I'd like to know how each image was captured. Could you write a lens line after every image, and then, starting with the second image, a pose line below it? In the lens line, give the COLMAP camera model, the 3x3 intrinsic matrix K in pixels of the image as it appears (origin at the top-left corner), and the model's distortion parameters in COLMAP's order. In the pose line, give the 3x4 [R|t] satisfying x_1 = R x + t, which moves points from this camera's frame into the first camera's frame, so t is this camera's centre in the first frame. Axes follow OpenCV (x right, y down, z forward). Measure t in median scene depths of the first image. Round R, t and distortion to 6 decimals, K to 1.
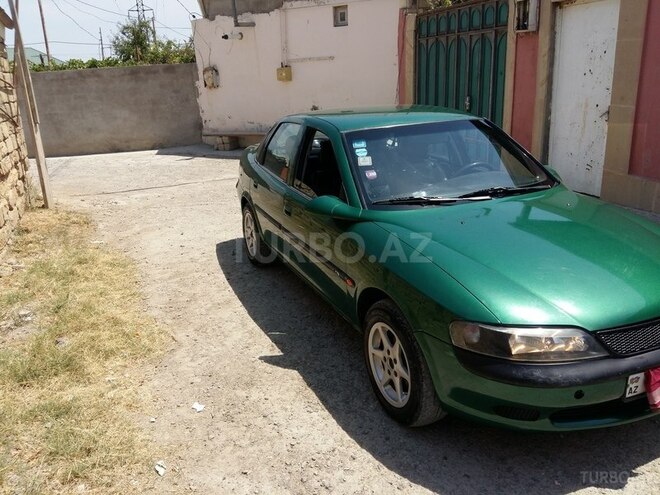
lens RADIAL K [[520.0, 0, 330.0], [0, 520.0, 247.5], [0, 0, 1]] dist [0.069531, -0.117750]
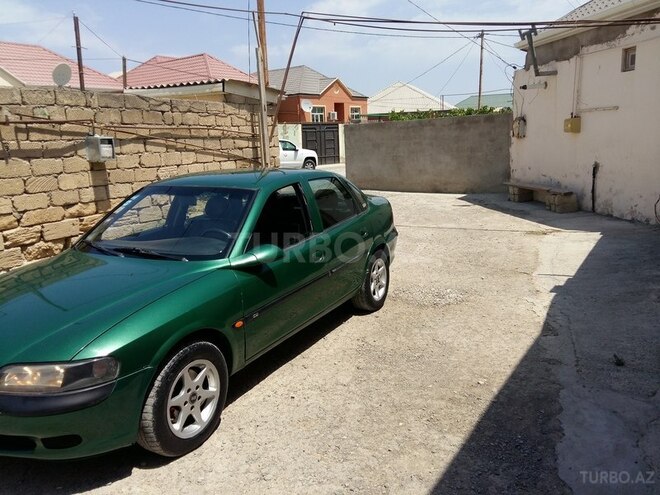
lens RADIAL K [[520.0, 0, 330.0], [0, 520.0, 247.5], [0, 0, 1]] dist [0.069531, -0.117750]
pose [[0.655600, 0.182963, -0.732607, 0.319677], [-0.236449, 0.971151, 0.030943, -0.058606], [0.717134, 0.152938, 0.679948, 0.127480]]
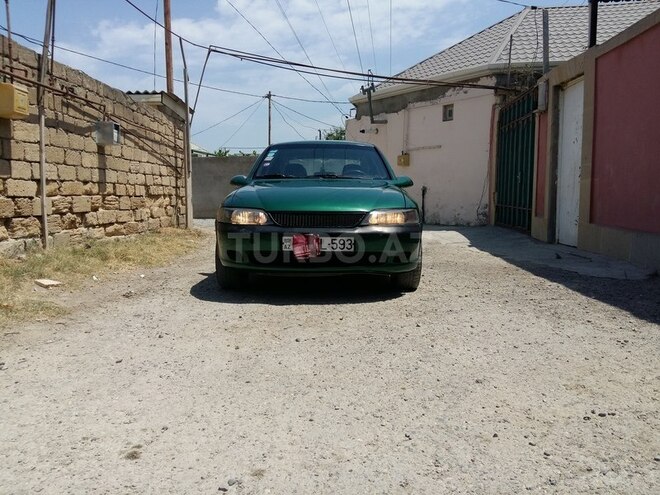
lens RADIAL K [[520.0, 0, 330.0], [0, 520.0, 247.5], [0, 0, 1]] dist [0.069531, -0.117750]
pose [[0.921999, 0.092625, -0.375950, 0.213310], [-0.166217, 0.971629, -0.168254, 0.084668], [0.349699, 0.217619, 0.911237, -0.090594]]
